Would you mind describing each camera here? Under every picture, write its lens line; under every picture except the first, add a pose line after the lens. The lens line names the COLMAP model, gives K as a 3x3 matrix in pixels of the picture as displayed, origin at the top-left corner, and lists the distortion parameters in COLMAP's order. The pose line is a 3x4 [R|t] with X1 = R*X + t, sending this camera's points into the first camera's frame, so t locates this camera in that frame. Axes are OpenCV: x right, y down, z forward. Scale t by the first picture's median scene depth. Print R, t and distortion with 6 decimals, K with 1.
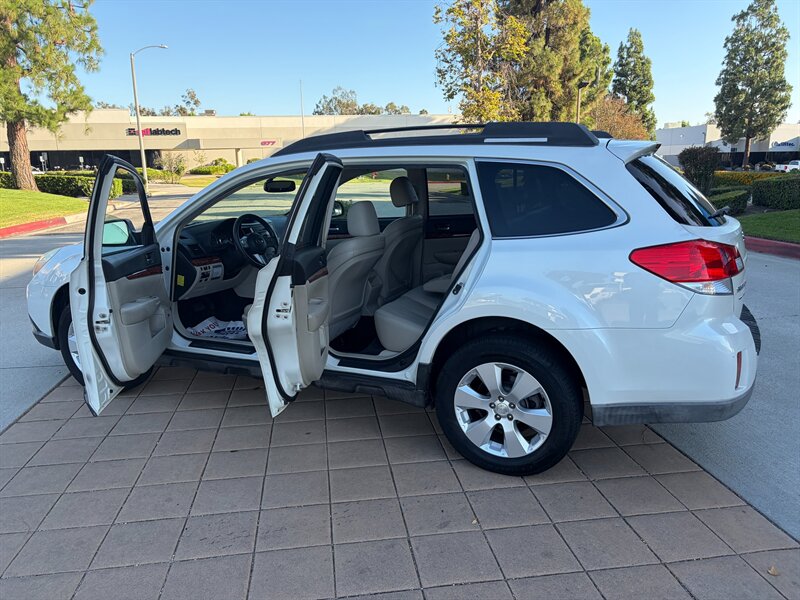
lens RADIAL K [[598.3, 0, 388.2], [0, 598.3, 318.8], [0, 0, 1]] dist [0.056732, -0.061309]
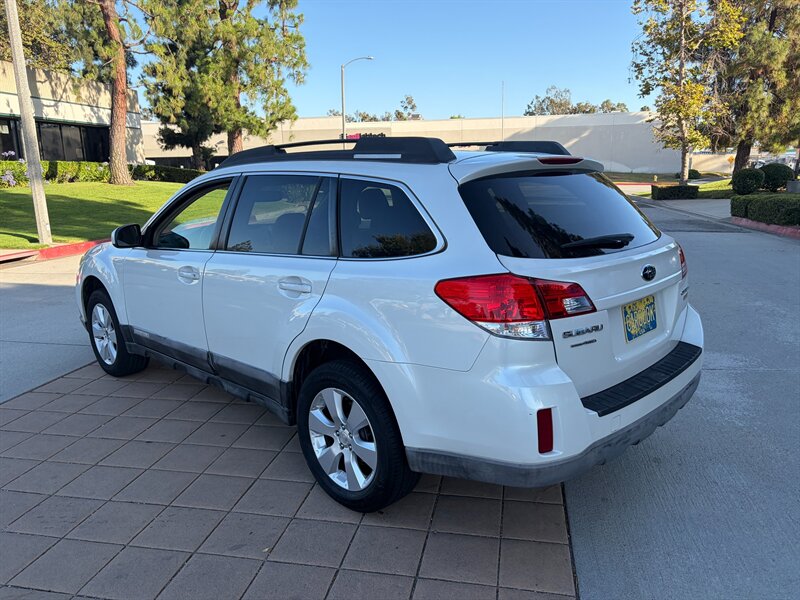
lens RADIAL K [[598.3, 0, 394.6], [0, 598.3, 312.2], [0, 0, 1]] dist [0.056732, -0.061309]
pose [[0.945455, 0.076097, -0.316740, 0.061937], [-0.079648, 0.996821, 0.001739, -0.006288], [0.315866, 0.023584, 0.948511, 0.013517]]
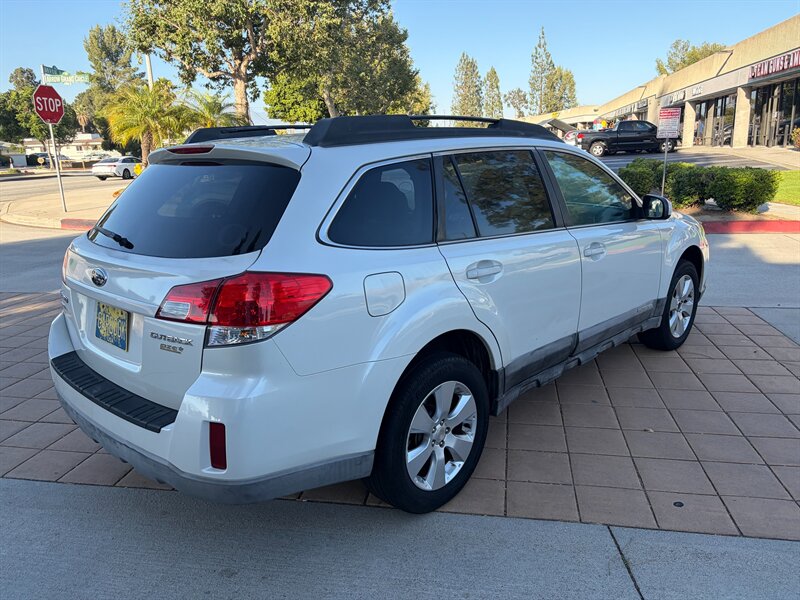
lens RADIAL K [[598.3, 0, 399.4], [0, 598.3, 304.5], [0, 0, 1]] dist [0.056732, -0.061309]
pose [[-0.302838, 0.264124, -0.915712, 0.138755], [-0.204822, 0.920341, 0.333197, -0.050829], [0.930772, 0.288463, -0.224616, 0.180722]]
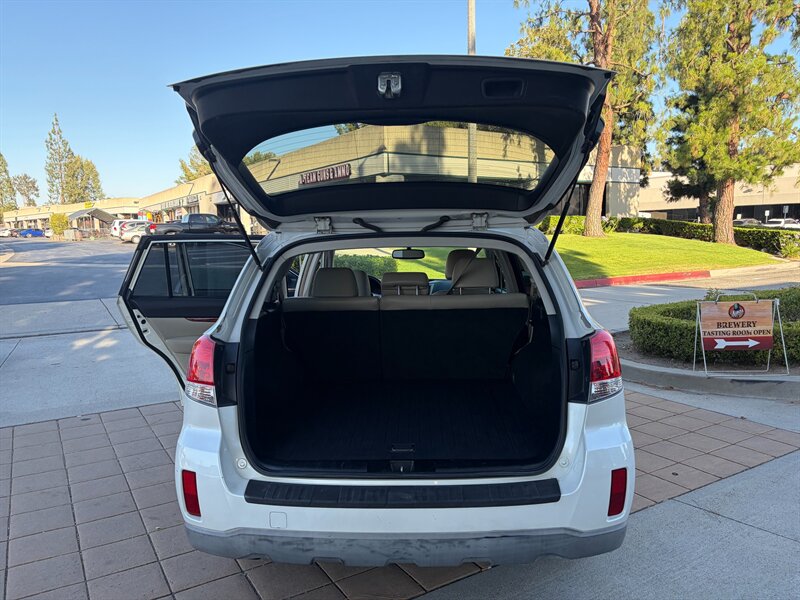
lens RADIAL K [[598.3, 0, 394.9], [0, 598.3, 315.9], [0, 0, 1]] dist [0.056732, -0.061309]
pose [[0.397722, 0.140786, -0.906640, 0.140112], [-0.217328, 0.974492, 0.055985, -0.026112], [0.891395, 0.174772, 0.418174, 0.082981]]
